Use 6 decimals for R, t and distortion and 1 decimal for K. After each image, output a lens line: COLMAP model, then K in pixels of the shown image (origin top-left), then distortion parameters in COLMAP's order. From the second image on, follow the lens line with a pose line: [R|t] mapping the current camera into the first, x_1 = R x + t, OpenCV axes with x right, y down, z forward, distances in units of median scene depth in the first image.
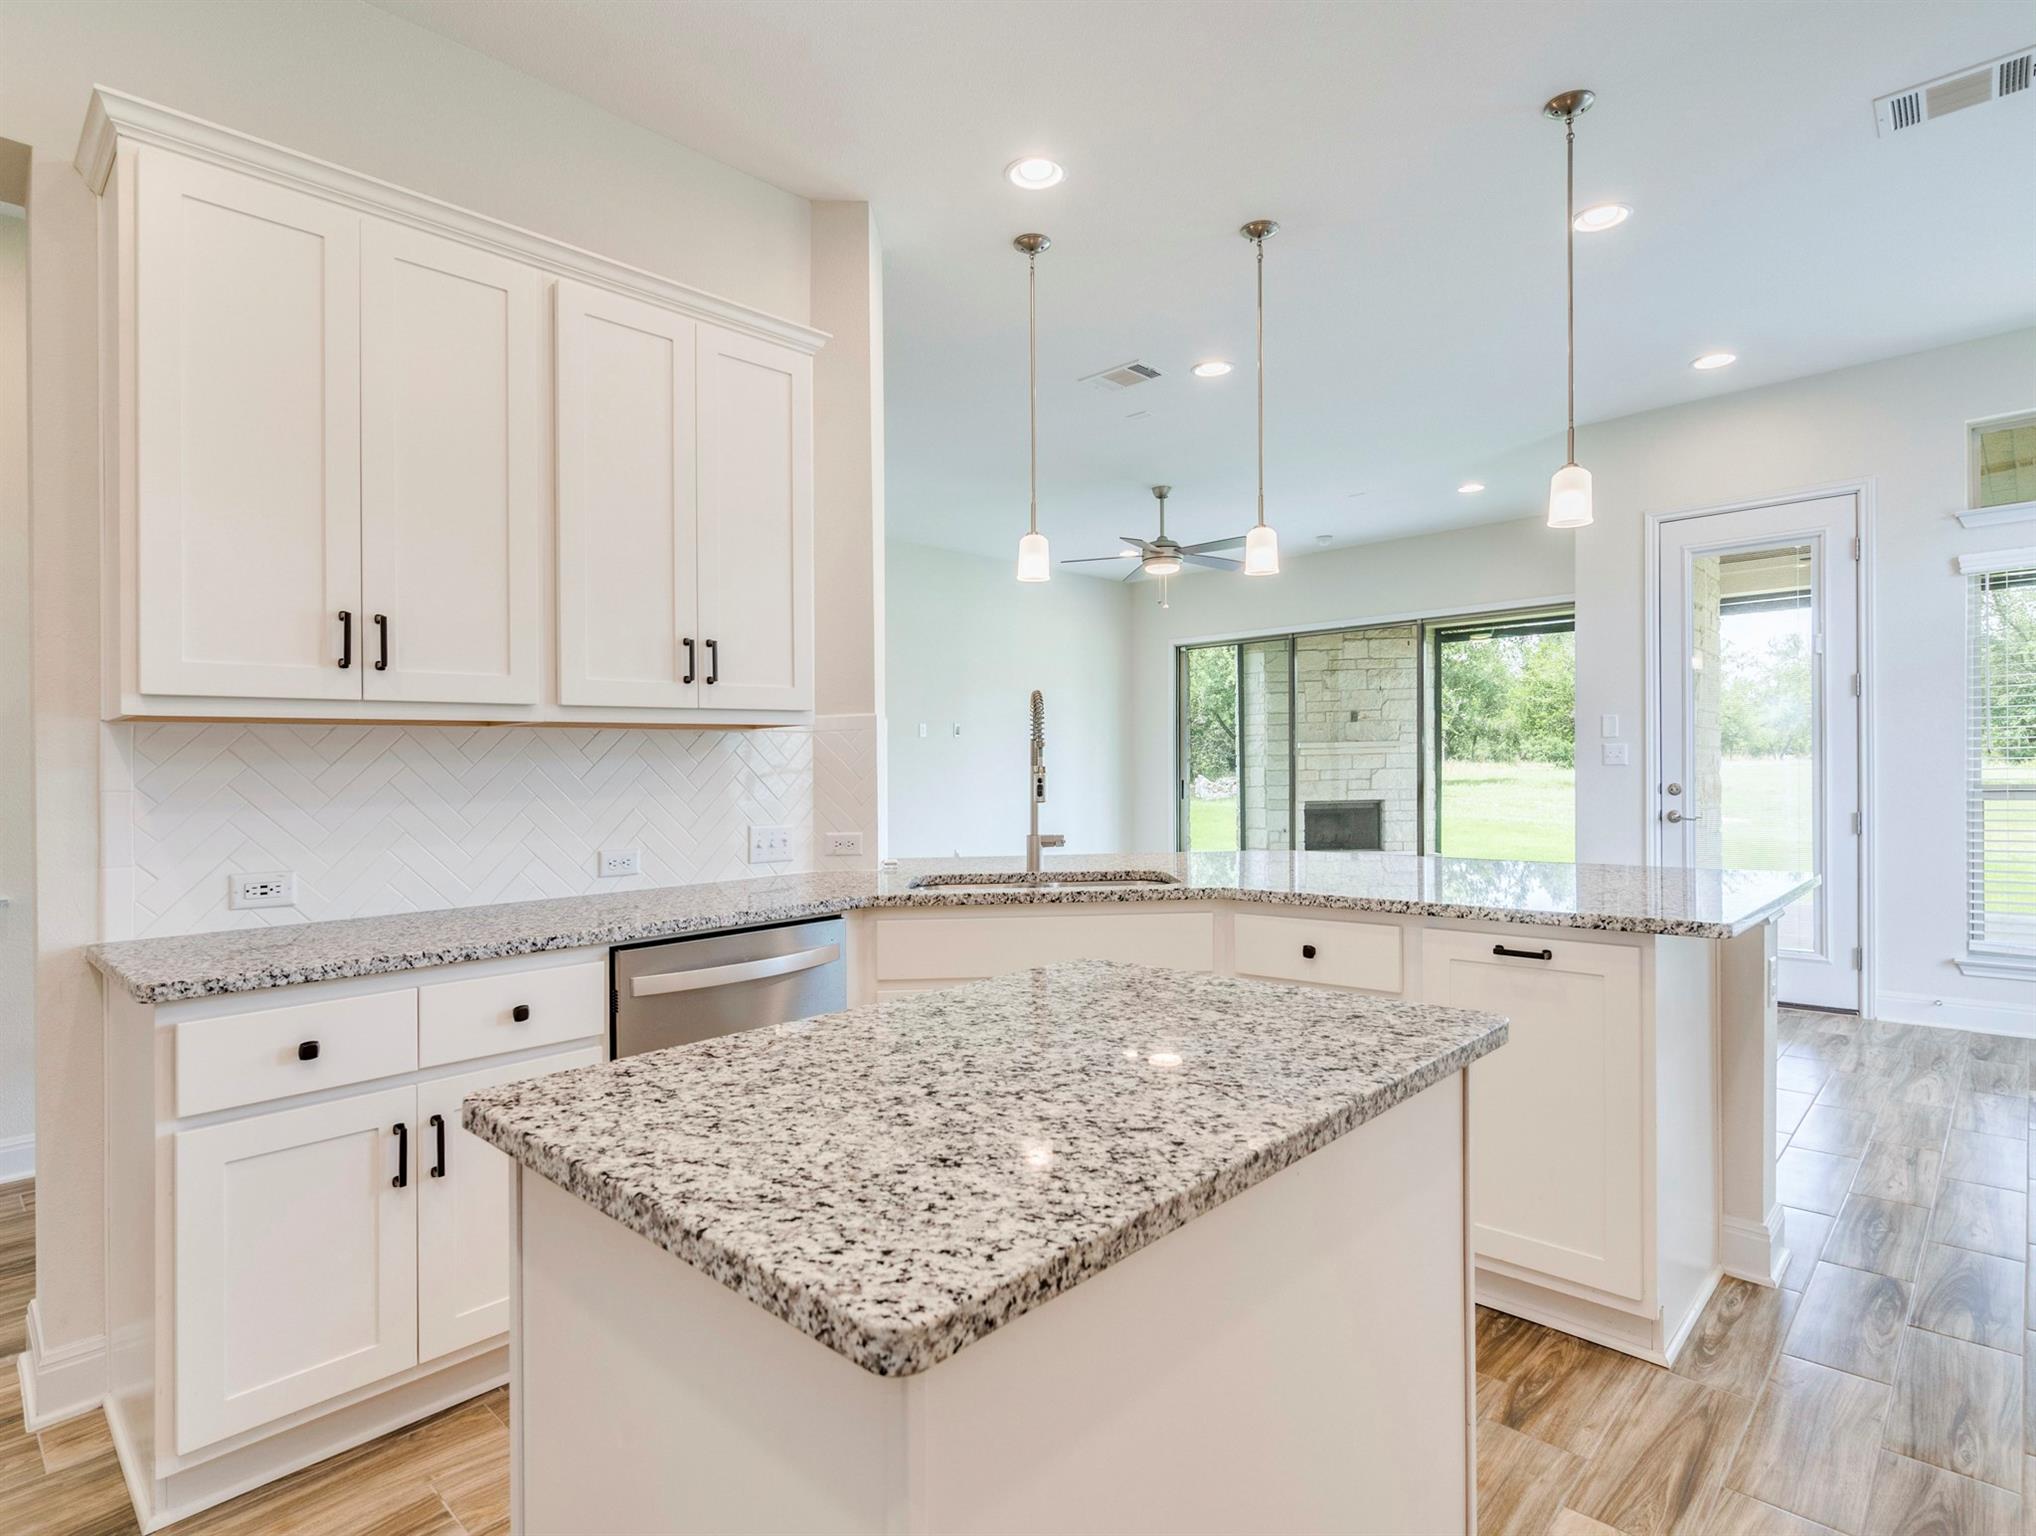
lens RADIAL K [[1056.6, 0, 997.7], [0, 1056.6, 796.2], [0, 0, 1]] dist [-0.021310, 0.004668]
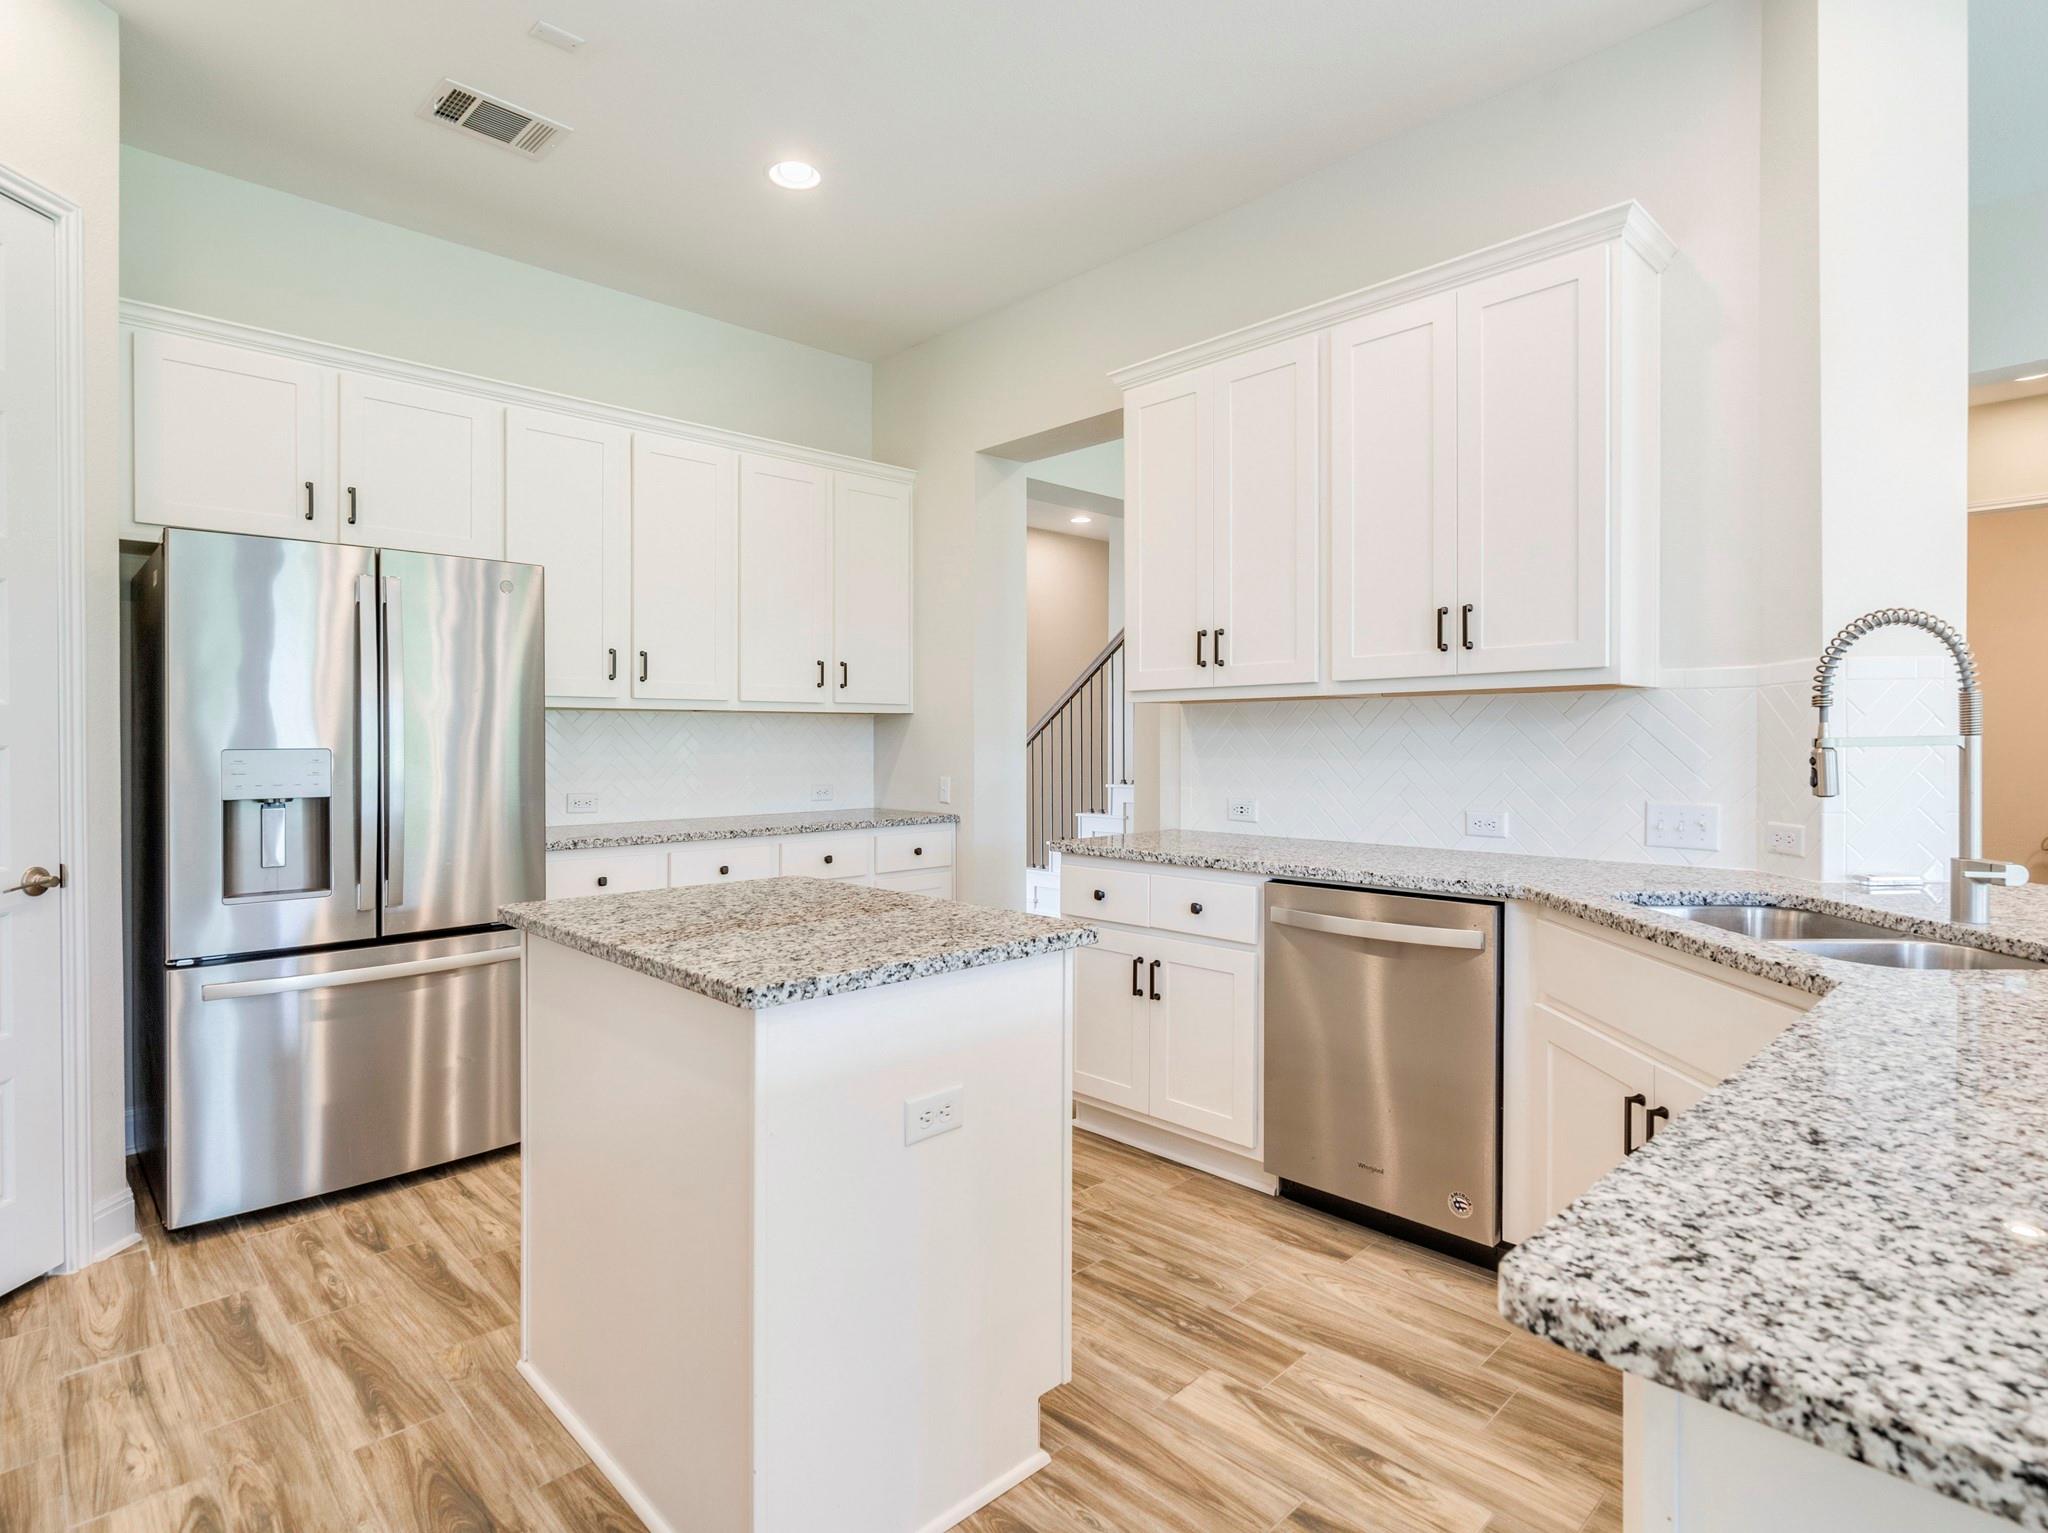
lens RADIAL K [[1067.1, 0, 1016.2], [0, 1067.1, 755.5], [0, 0, 1]] dist [-0.003485, 0.000823]
pose [[-0.043866, 0.035158, -0.998419, 0.400629], [-0.019294, 0.999164, 0.036032, -0.018791], [0.998851, 0.020844, -0.043151, 0.332937]]
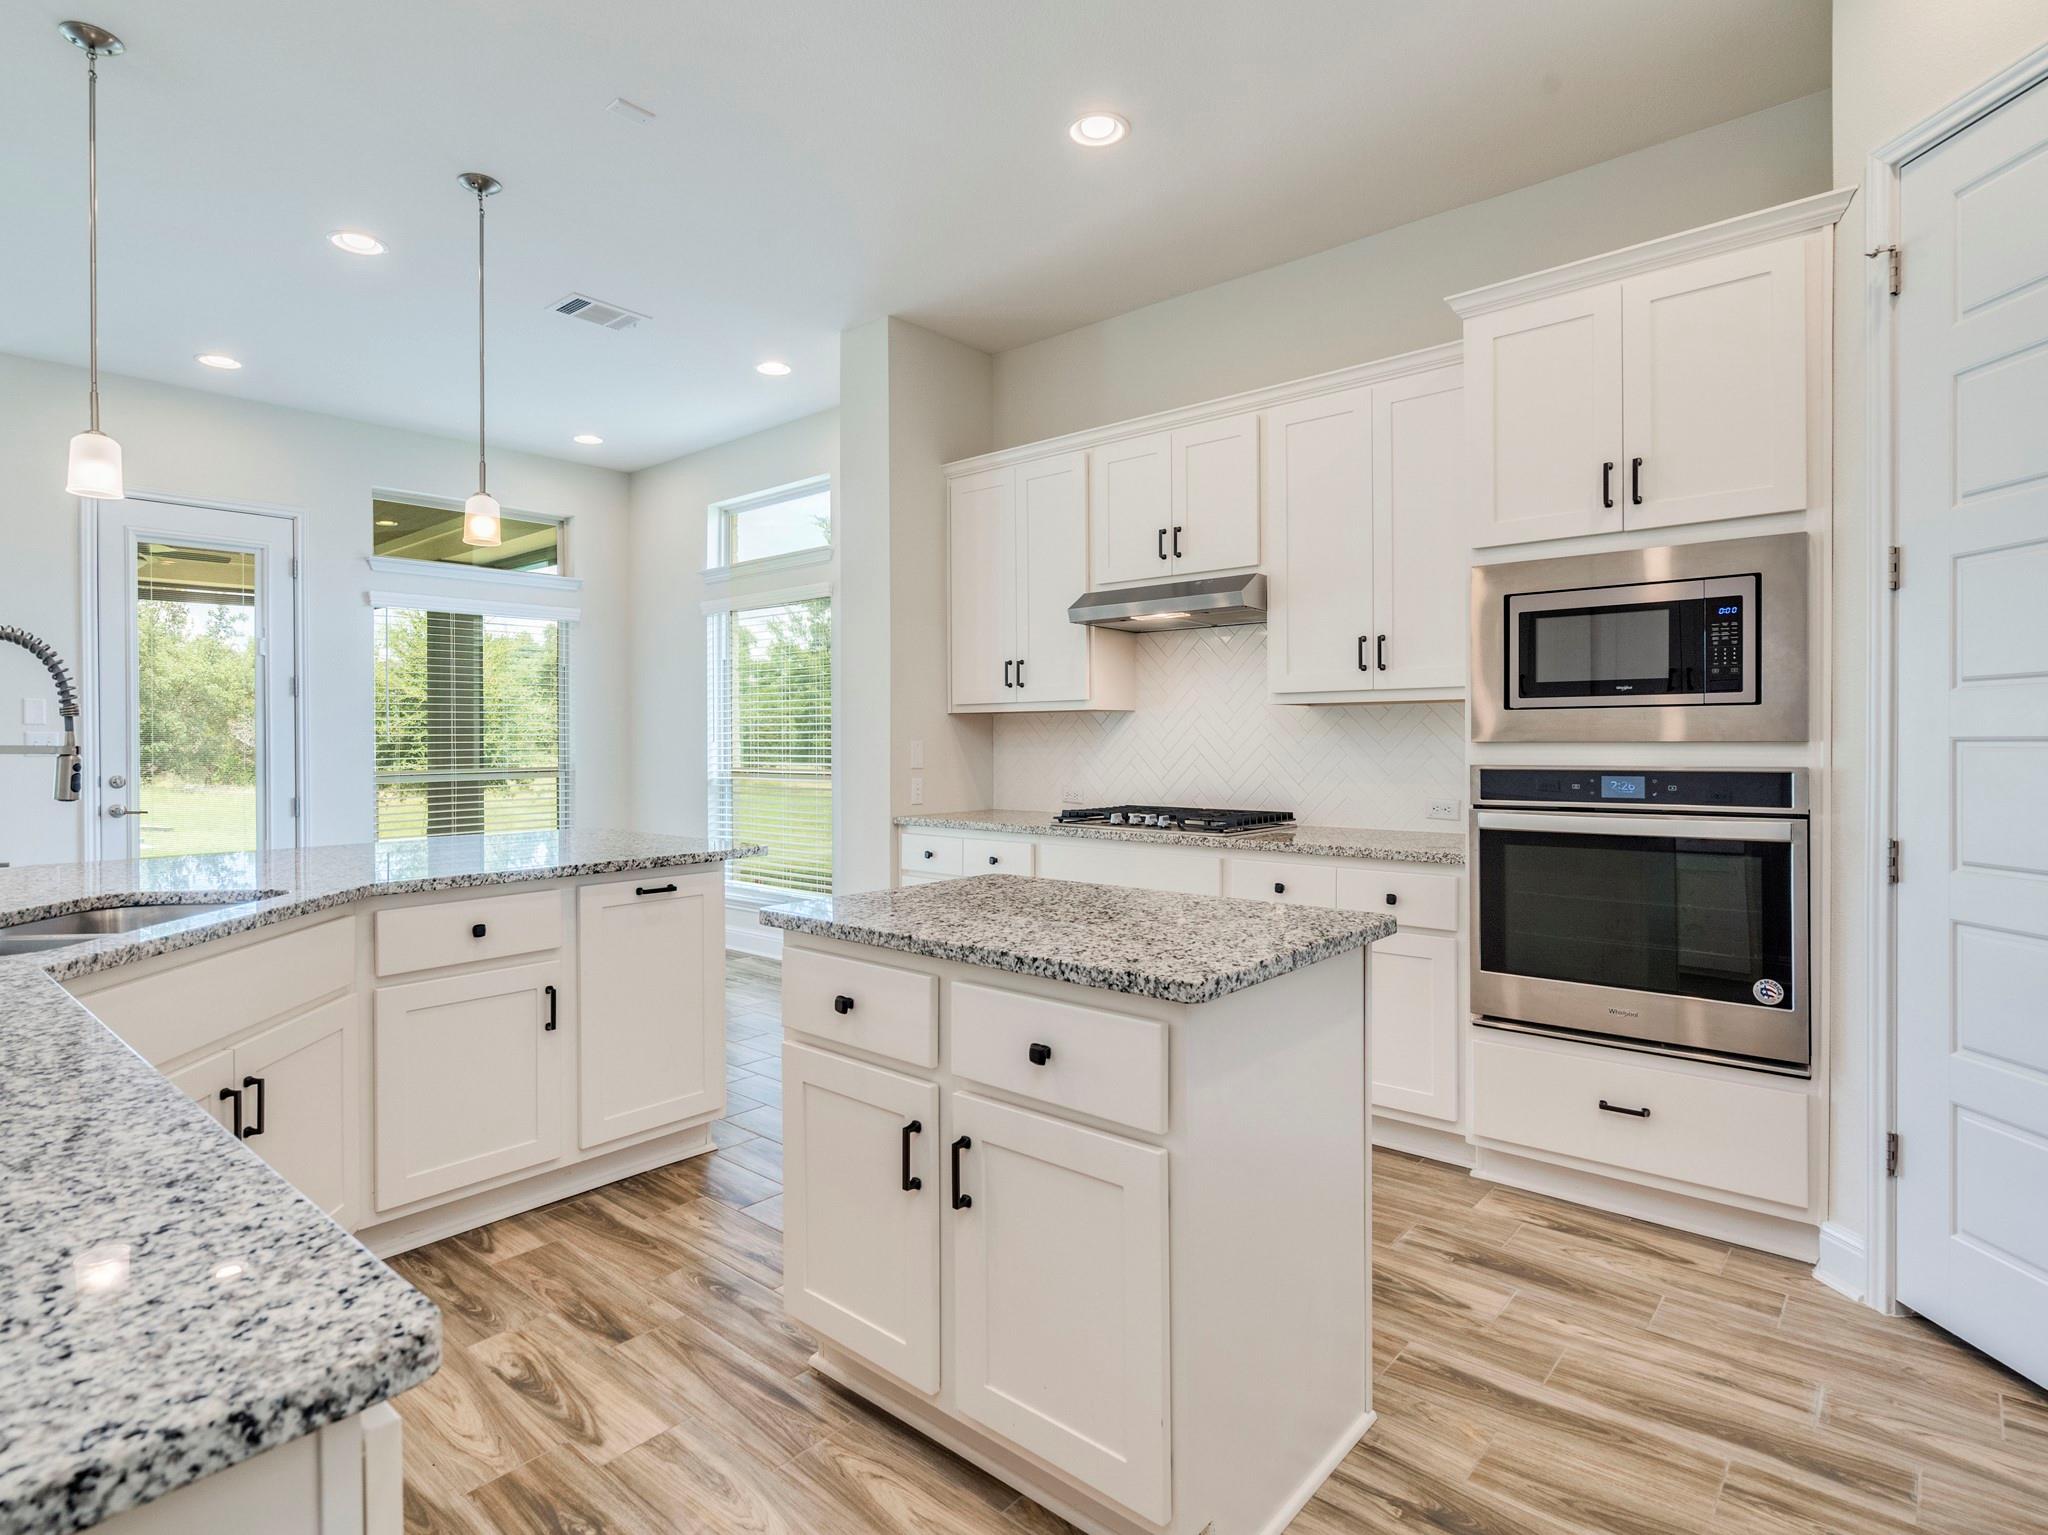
lens RADIAL K [[1067.1, 0, 1006.9], [0, 1067.1, 788.7], [0, 0, 1]] dist [-0.003485, 0.000823]
pose [[-0.036992, -0.025898, 0.998980, -0.380436], [0.031552, 0.999135, 0.027070, -0.000887], [-0.998817, 0.032521, -0.036143, 0.262660]]
